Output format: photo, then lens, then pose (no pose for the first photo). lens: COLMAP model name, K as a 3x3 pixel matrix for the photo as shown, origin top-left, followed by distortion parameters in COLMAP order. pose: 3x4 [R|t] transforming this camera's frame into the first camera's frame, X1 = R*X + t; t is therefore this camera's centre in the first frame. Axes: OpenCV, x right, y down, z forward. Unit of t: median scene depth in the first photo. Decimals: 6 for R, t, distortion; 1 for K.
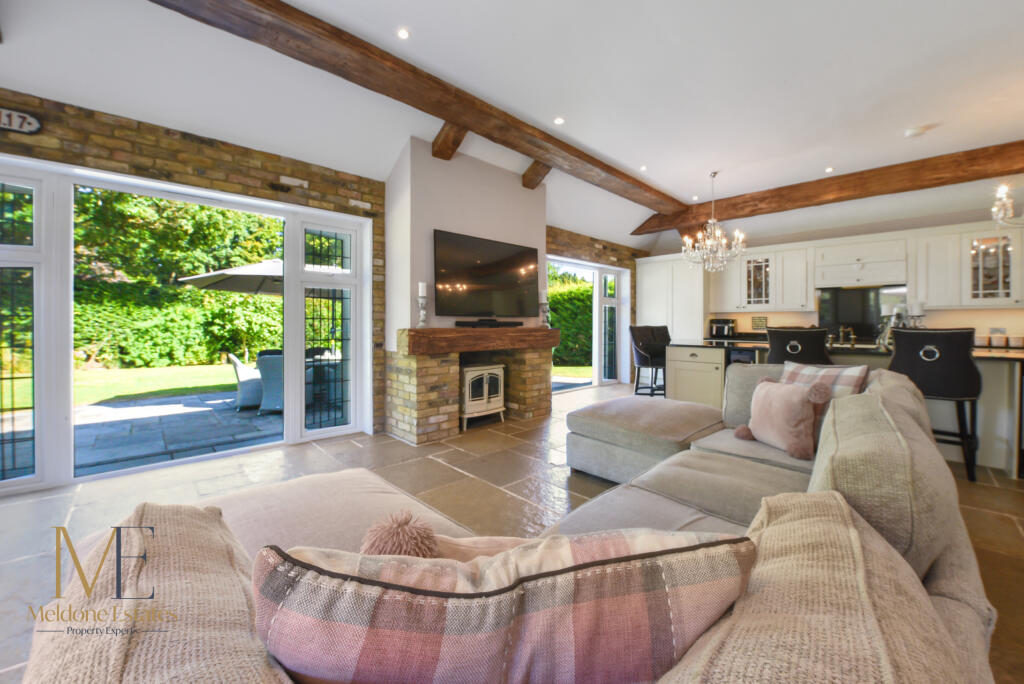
lens RADIAL K [[406.6, 0, 513.3], [0, 406.6, 328.8], [0, 0, 1]] dist [-0.023285, -0.000300]
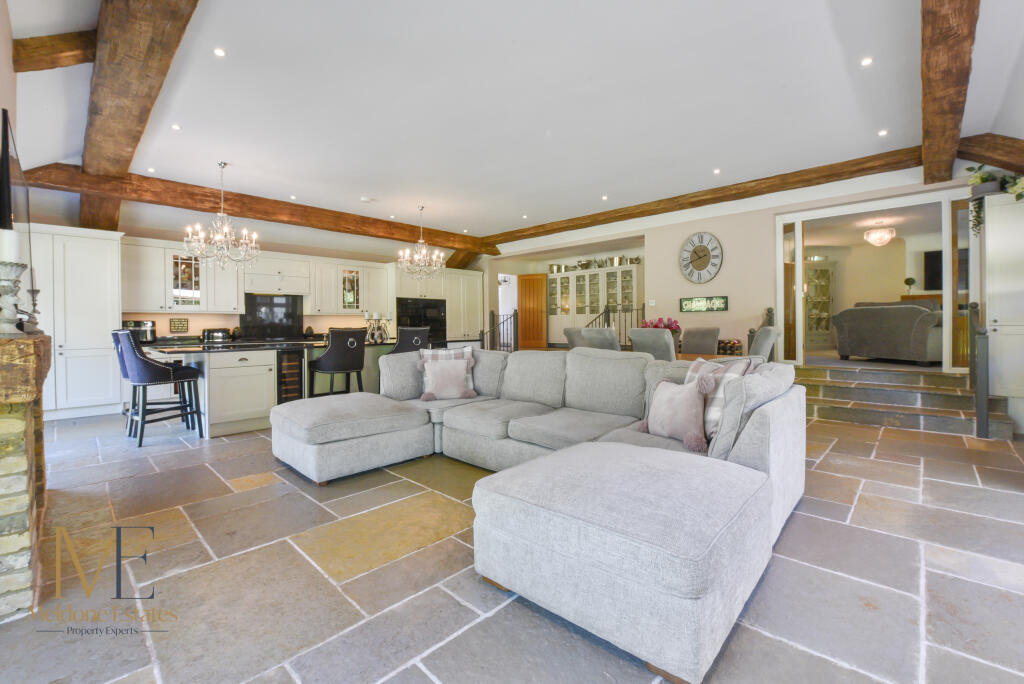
lens RADIAL K [[438.9, 0, 518.9], [0, 438.9, 336.7], [0, 0, 1]] dist [-0.001410, -0.000202]
pose [[-0.048000, -0.031532, 0.998349, -0.550407], [0.018987, 0.999292, 0.032475, -0.008547], [-0.998667, 0.020515, -0.047368, 0.376682]]
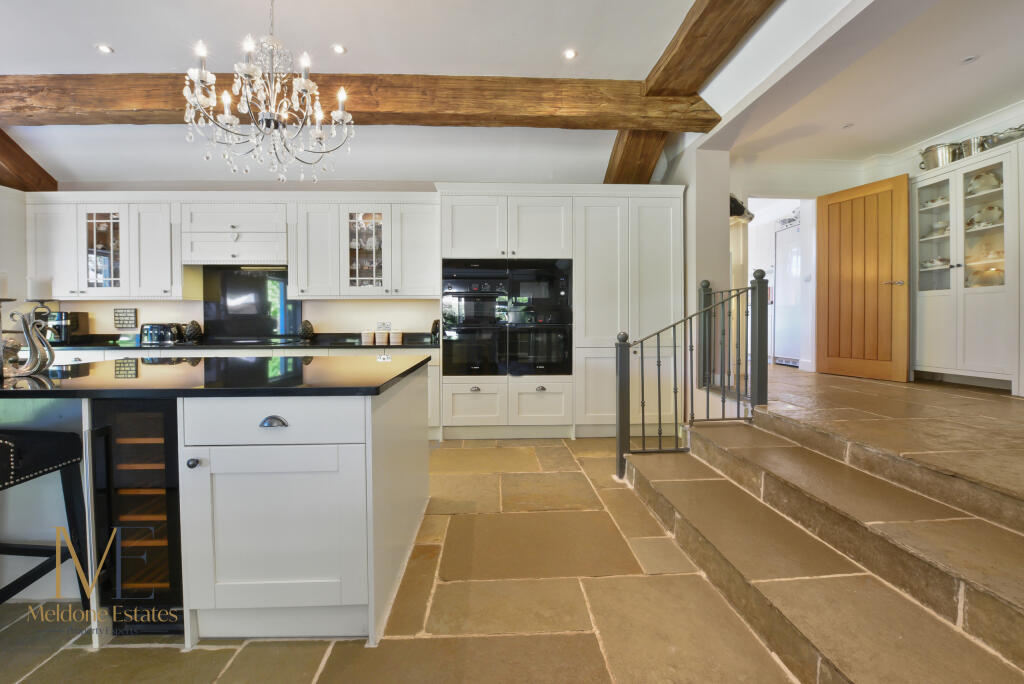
lens RADIAL K [[406.6, 0, 513.3], [0, 406.6, 328.8], [0, 0, 1]] dist [-0.023285, -0.000300]
pose [[0.656573, -0.024898, 0.753851, 0.716115], [0.017070, 0.999690, 0.018150, 0.001201], [-0.754069, 0.000952, 0.656795, 0.186872]]
